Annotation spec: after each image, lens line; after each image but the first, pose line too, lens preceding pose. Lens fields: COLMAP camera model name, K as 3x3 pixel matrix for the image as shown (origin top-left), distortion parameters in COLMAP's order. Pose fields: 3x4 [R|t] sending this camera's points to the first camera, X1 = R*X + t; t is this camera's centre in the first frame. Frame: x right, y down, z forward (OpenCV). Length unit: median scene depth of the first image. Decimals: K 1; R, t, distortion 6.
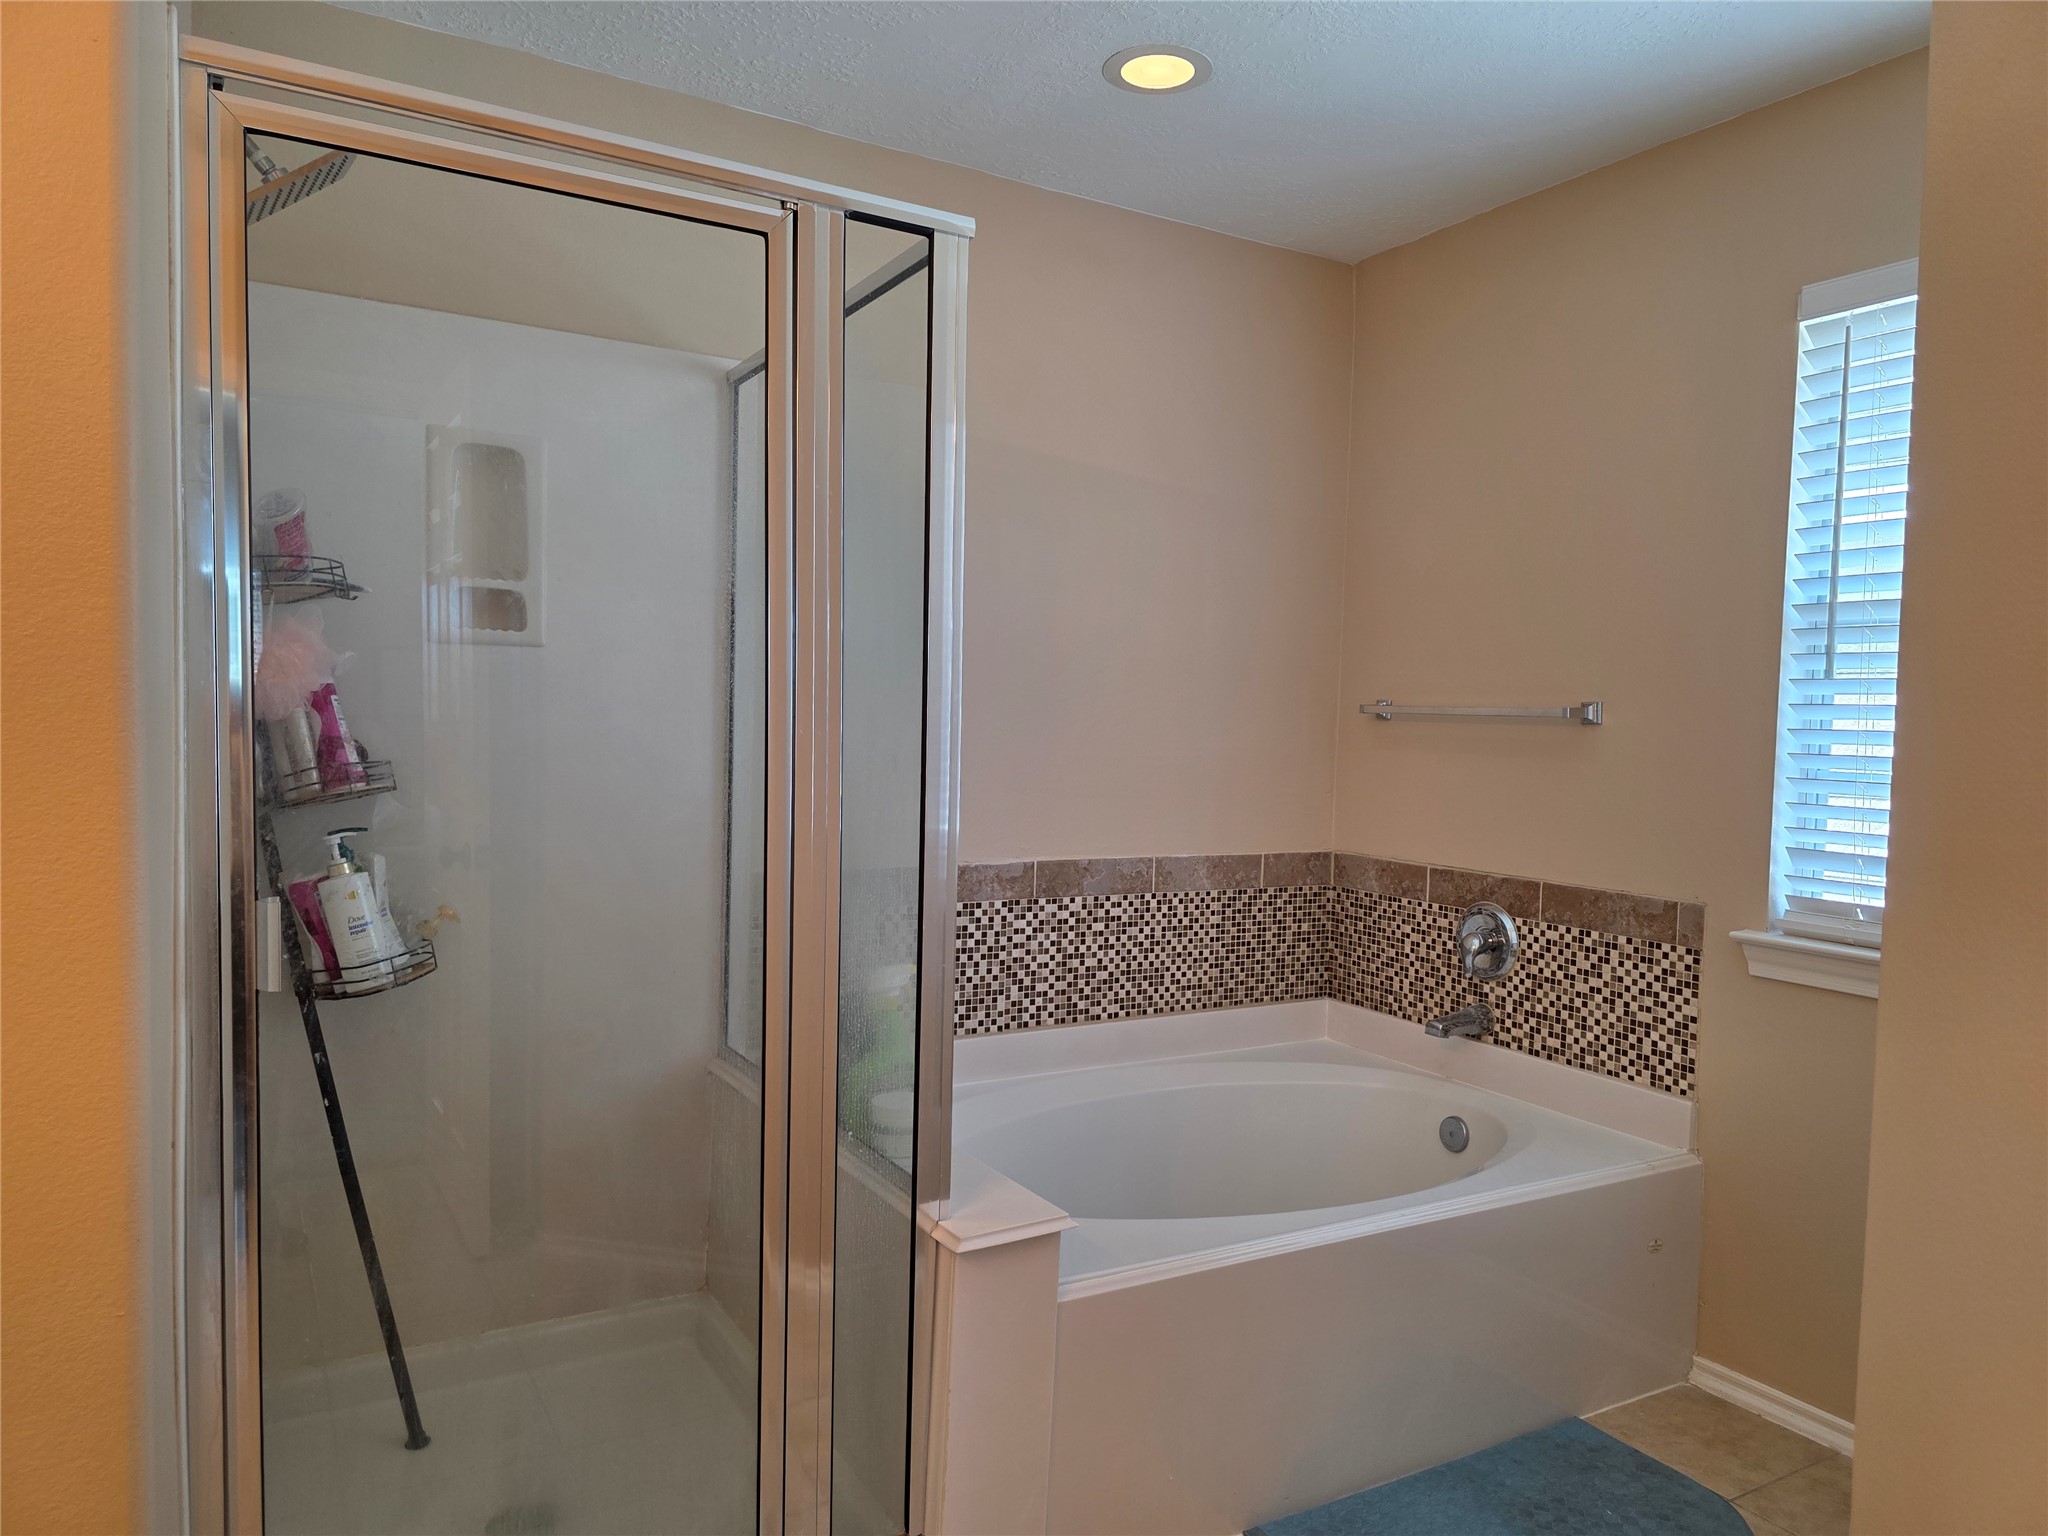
lens RADIAL K [[1364.2, 0, 1028.3], [0, 1364.2, 778.8], [0, 0, 1]] dist [0.004809, -0.004147]
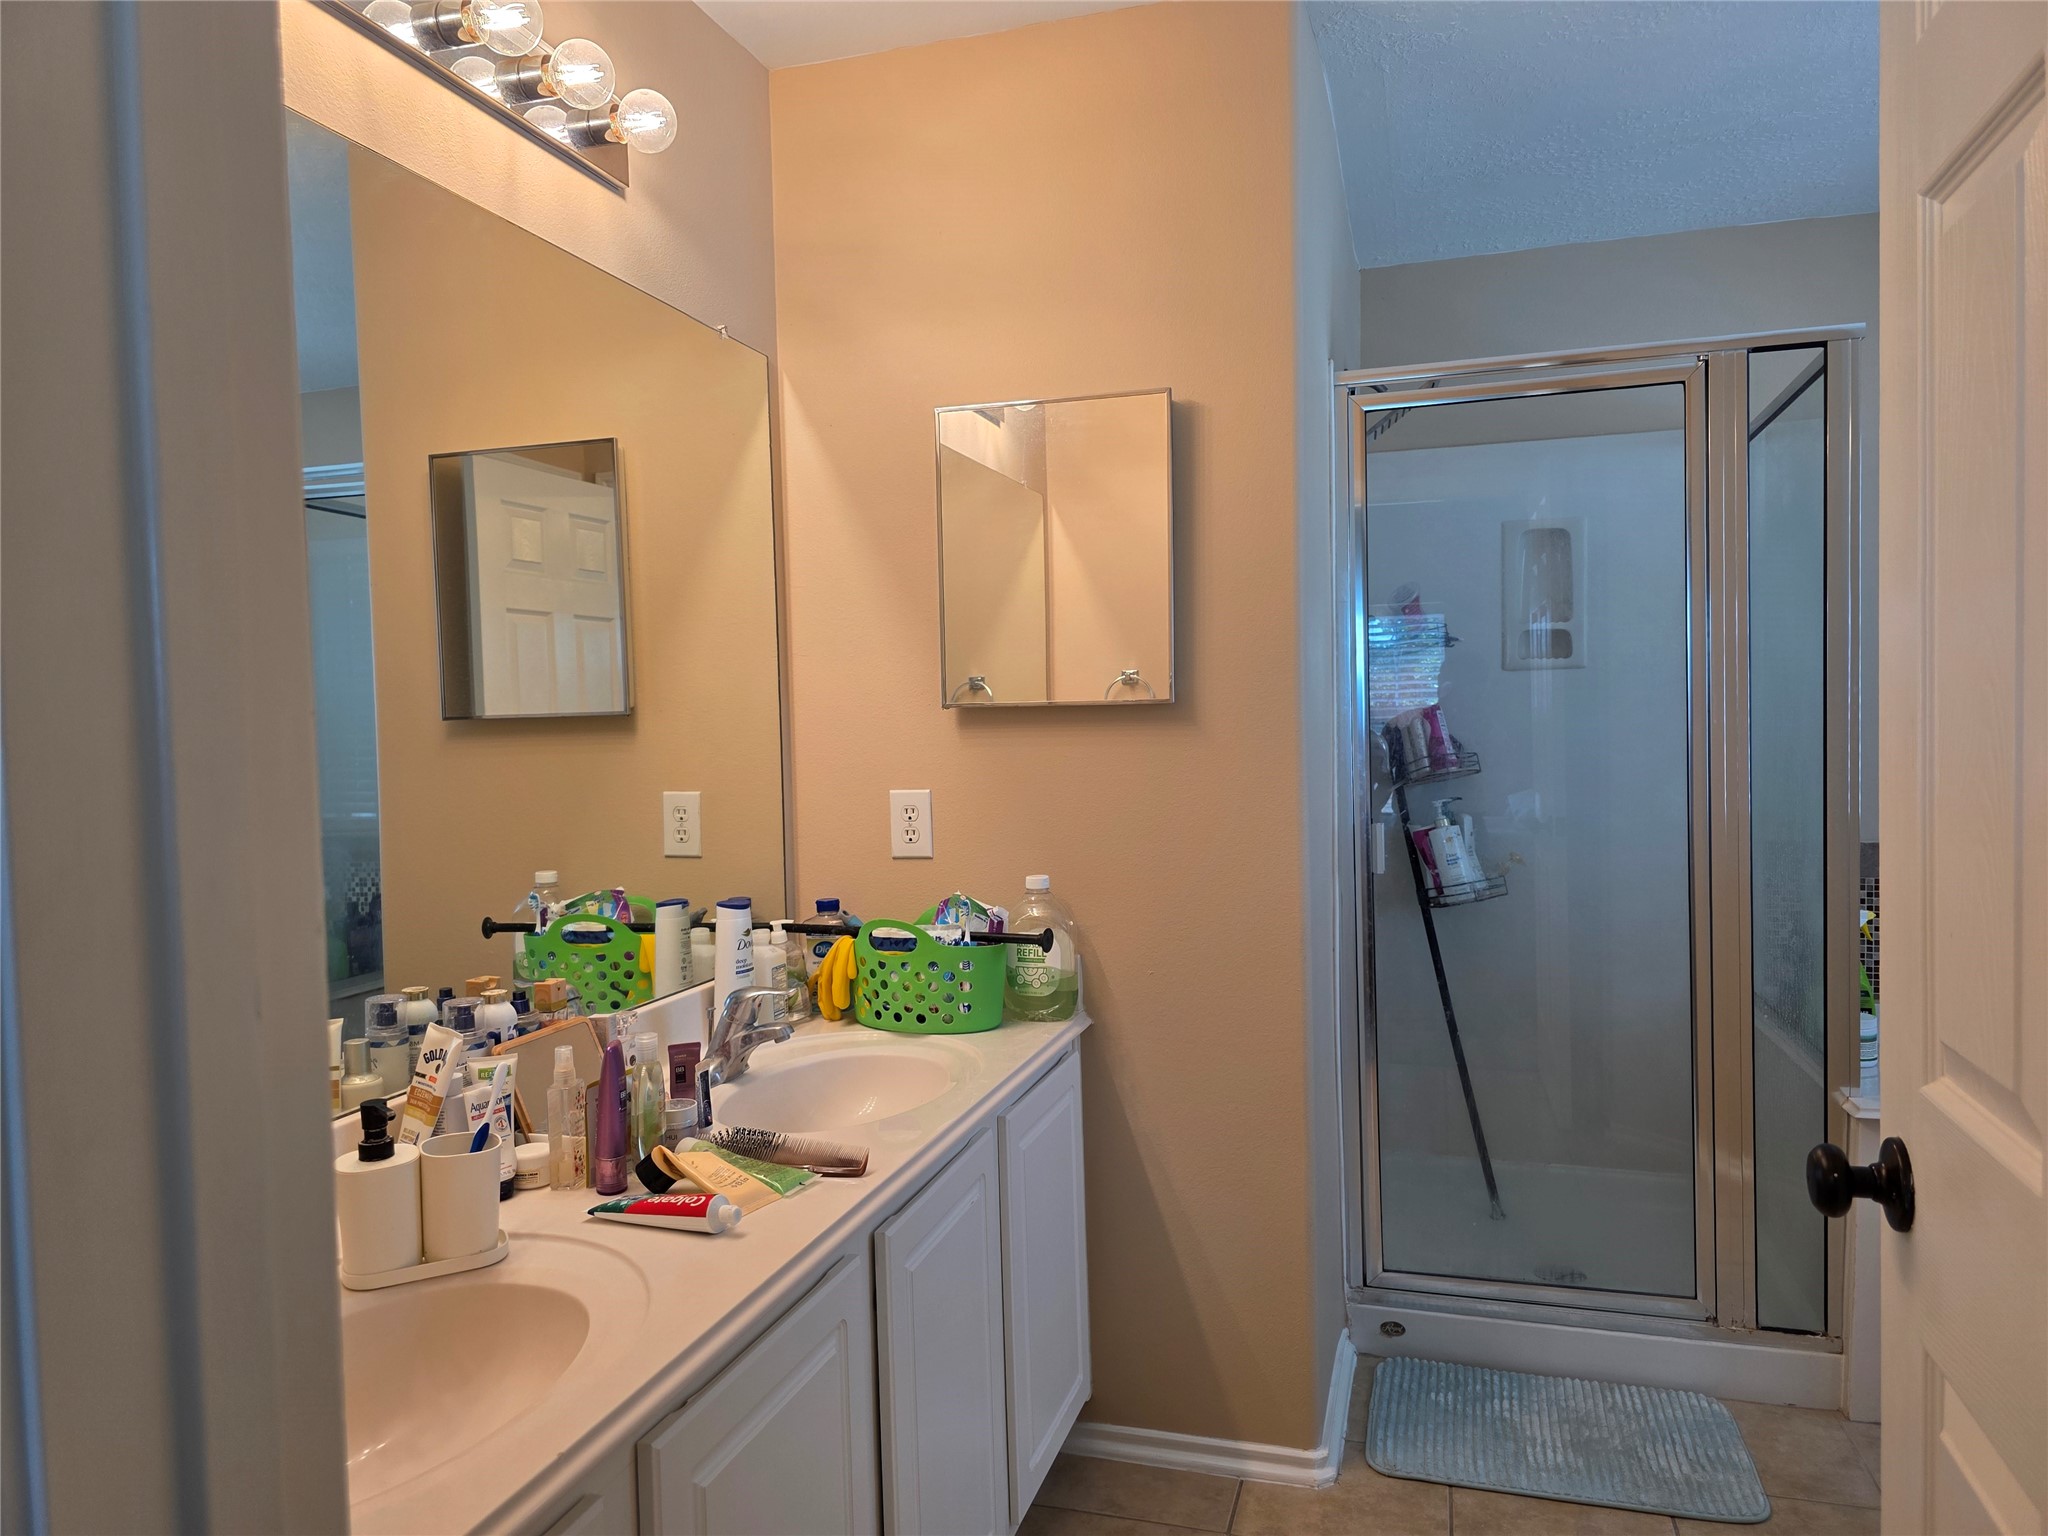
lens RADIAL K [[1364.2, 0, 1025.6], [0, 1364.2, 771.1], [0, 0, 1]] dist [0.004809, -0.004147]
pose [[0.676635, -0.009431, -0.736258, 0.313116], [0.001178, 0.999931, -0.011726, 0.025424], [0.736318, 0.007067, 0.676599, -0.390200]]
